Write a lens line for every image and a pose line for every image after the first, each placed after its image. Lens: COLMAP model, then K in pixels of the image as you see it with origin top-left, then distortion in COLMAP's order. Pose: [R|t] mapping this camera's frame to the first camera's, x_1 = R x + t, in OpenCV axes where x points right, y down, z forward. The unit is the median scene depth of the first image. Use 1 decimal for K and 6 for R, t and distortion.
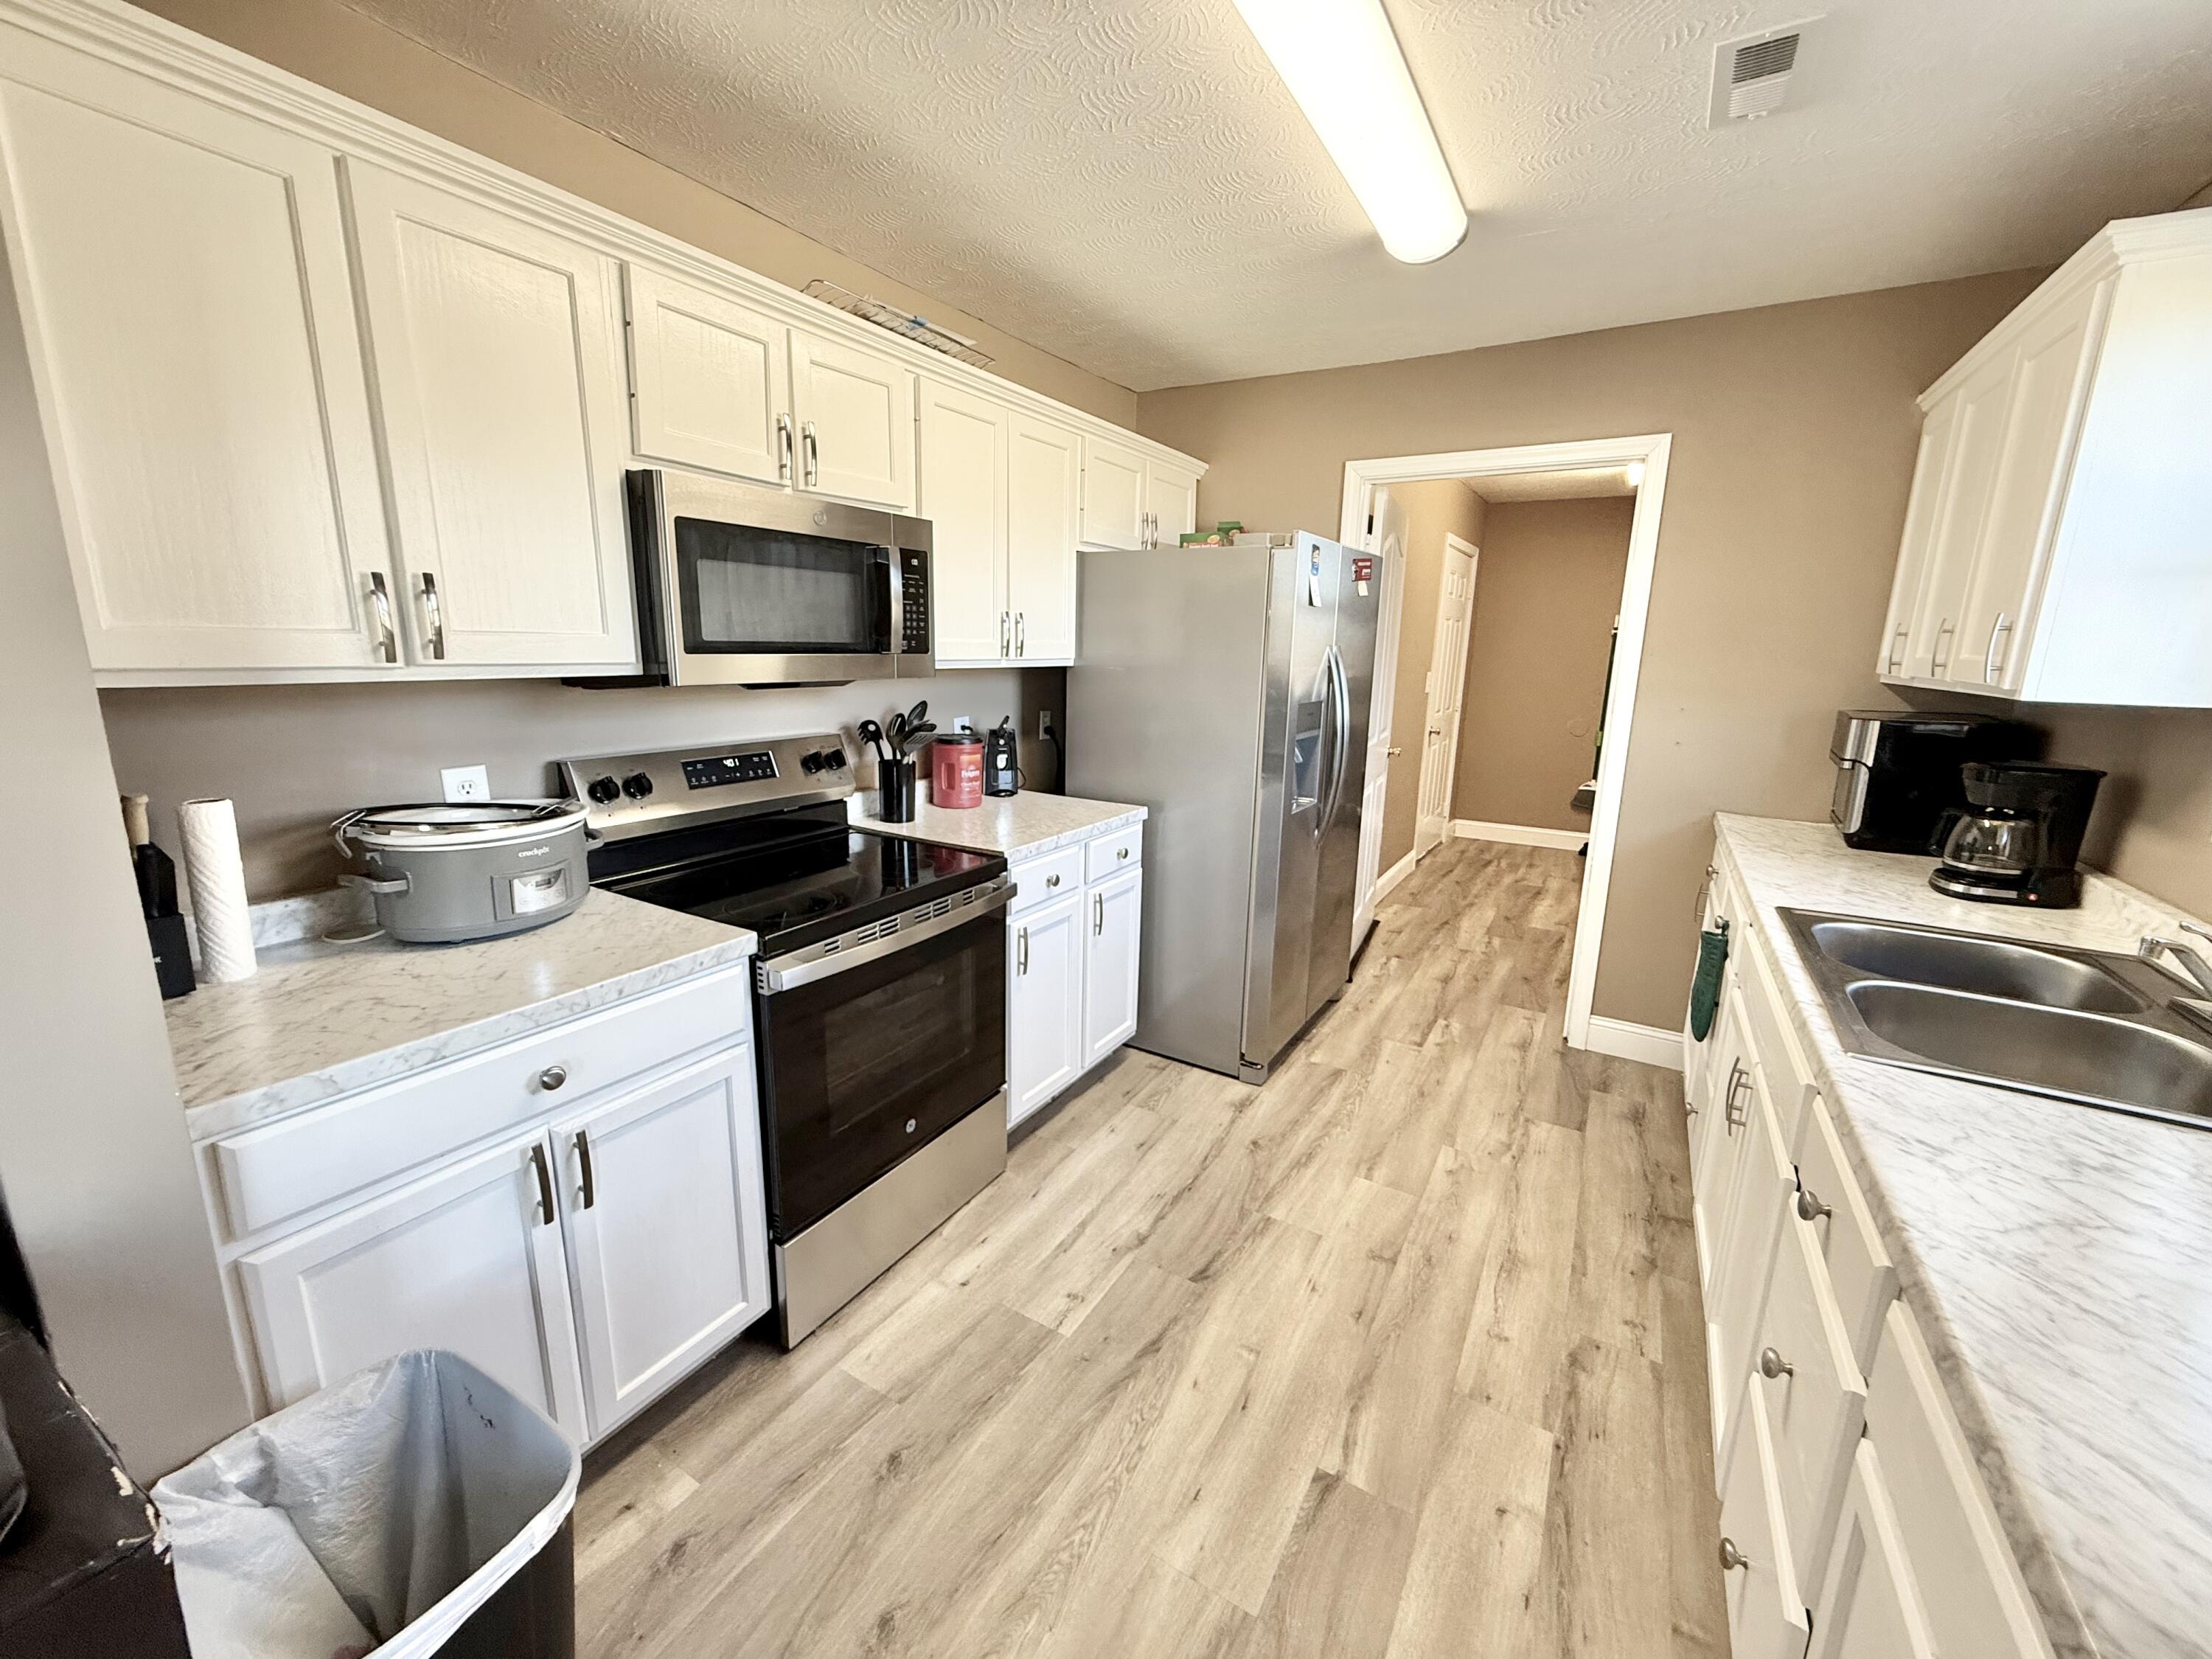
lens RADIAL K [[885.1, 0, 1103.3], [0, 885.1, 828.8], [0, 0, 1]] dist [0.002297, 0.000143]
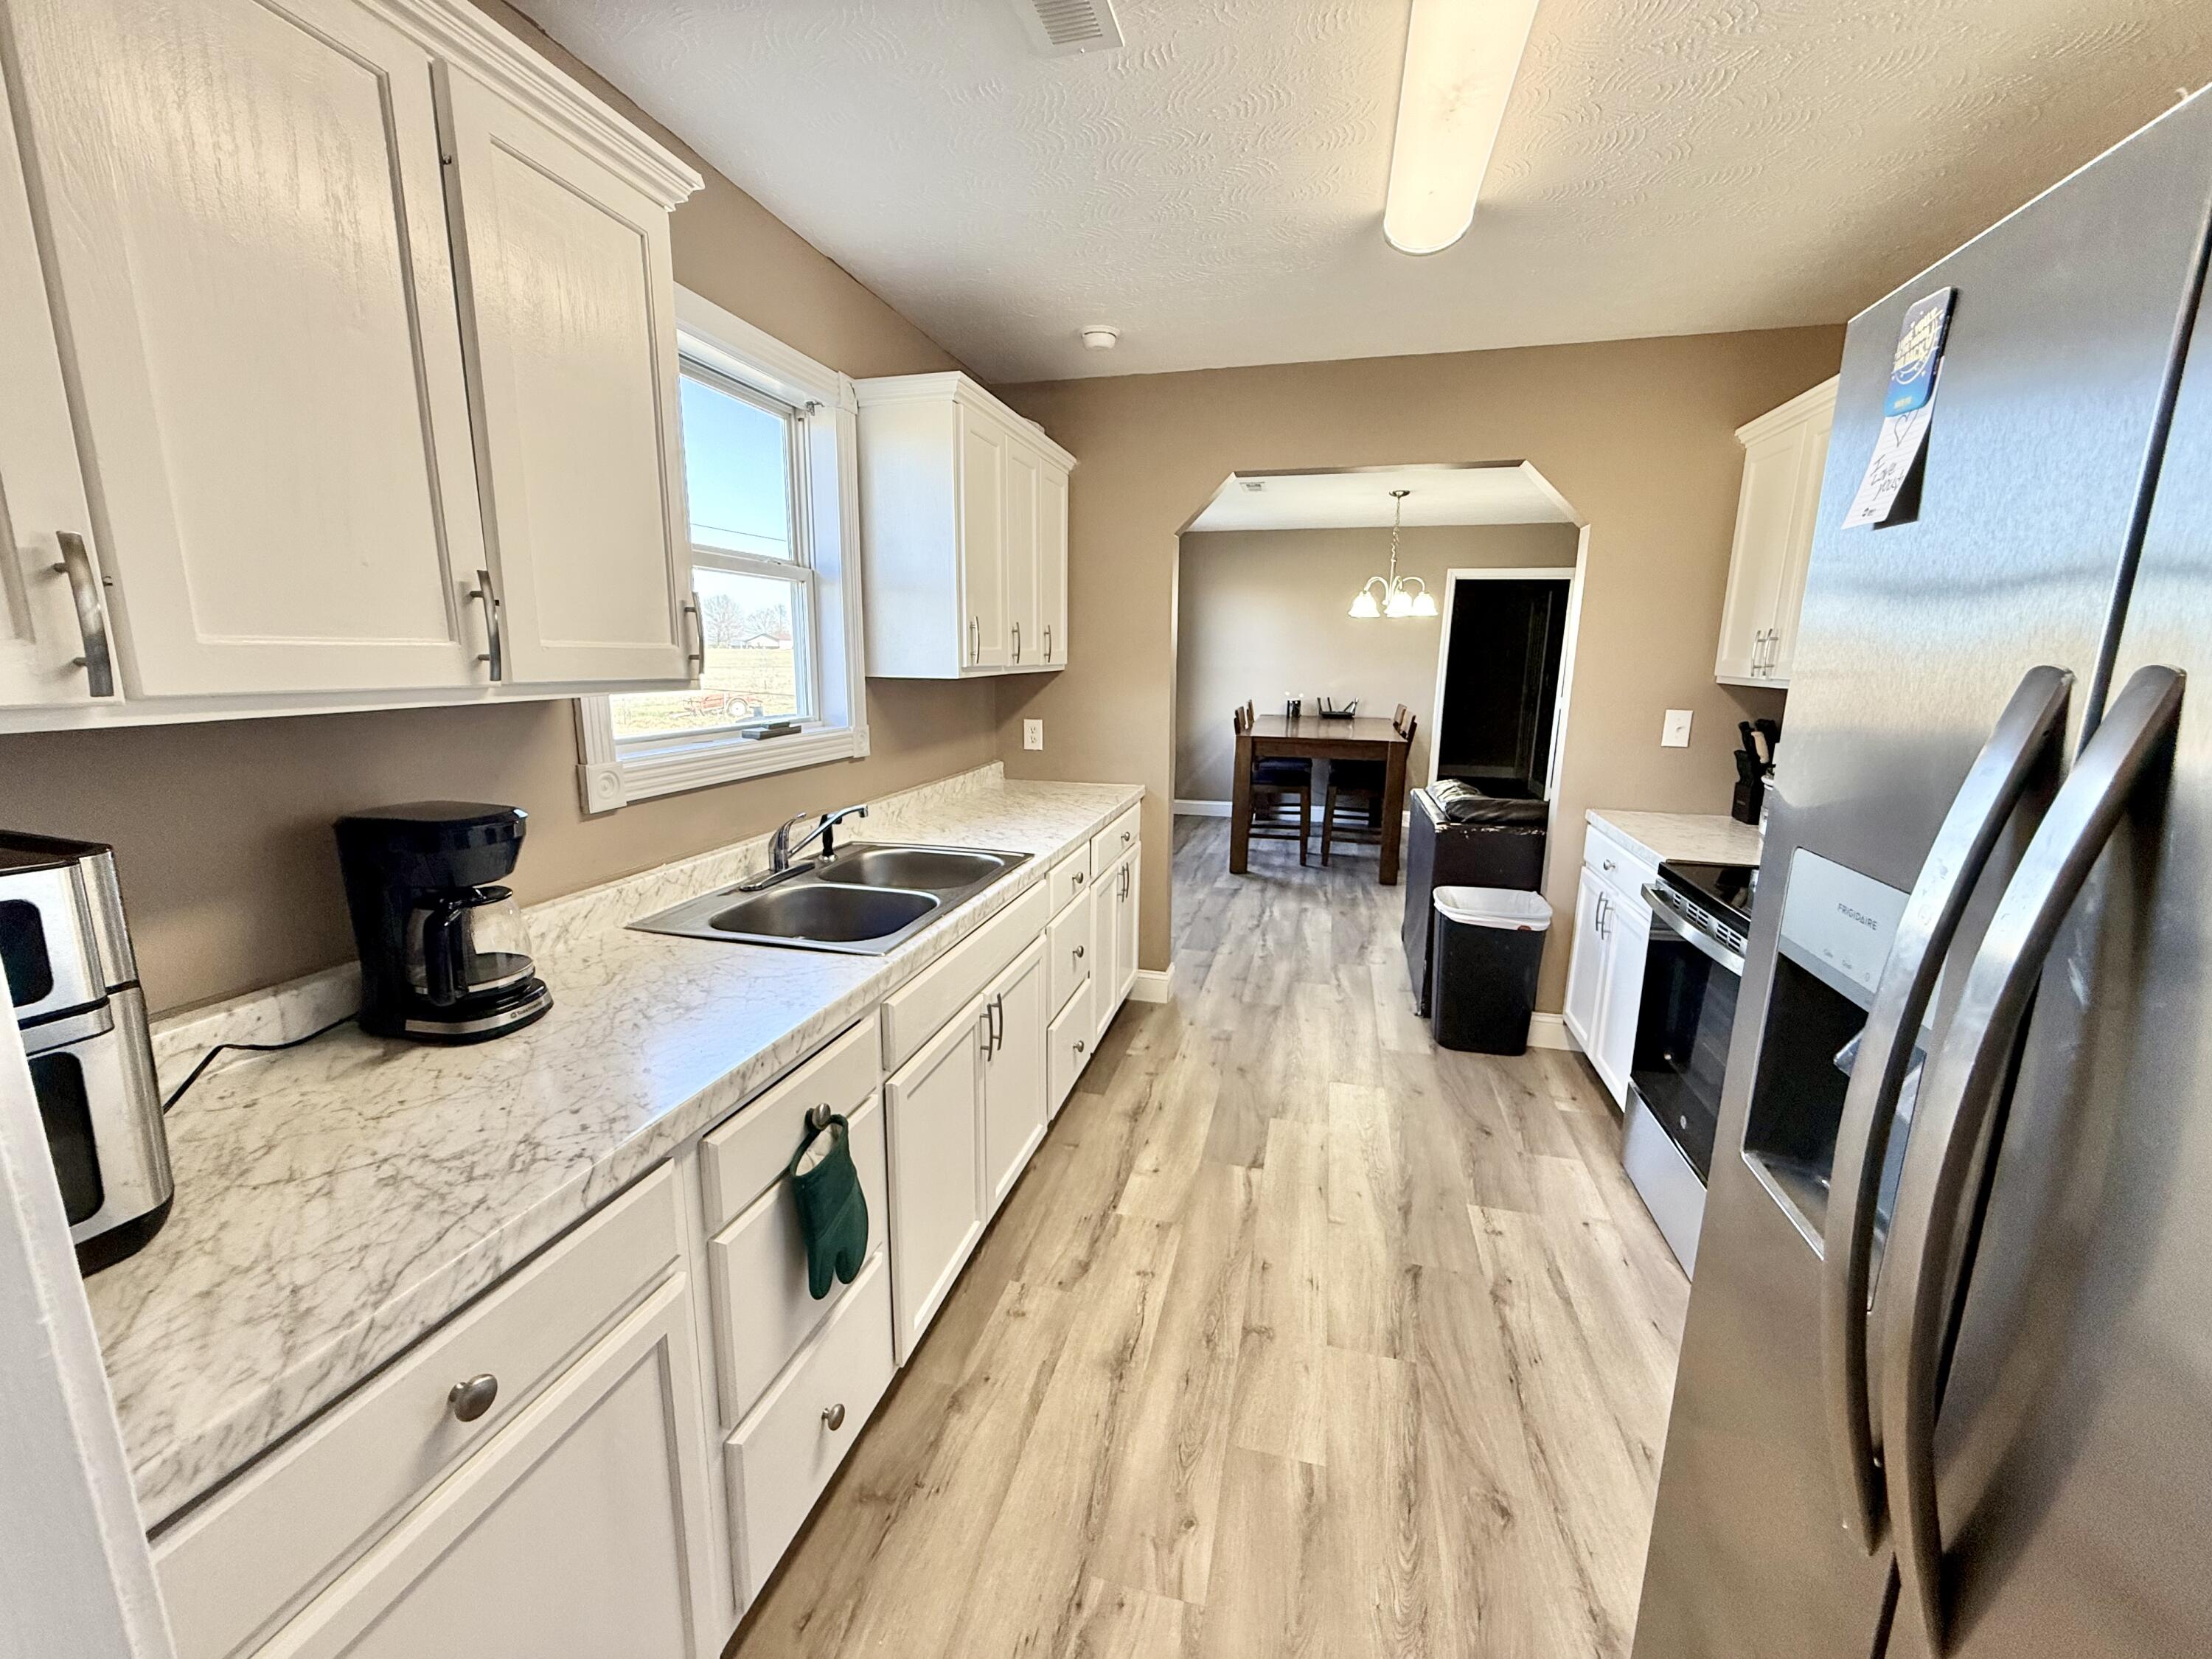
lens RADIAL K [[885.1, 0, 1103.6], [0, 885.1, 827.2], [0, 0, 1]] dist [0.002297, 0.000143]
pose [[-0.958927, 0.024336, -0.282606, 0.778492], [-0.088559, 0.920824, 0.379790, -0.346791], [0.269473, 0.389218, -0.880848, 1.707468]]
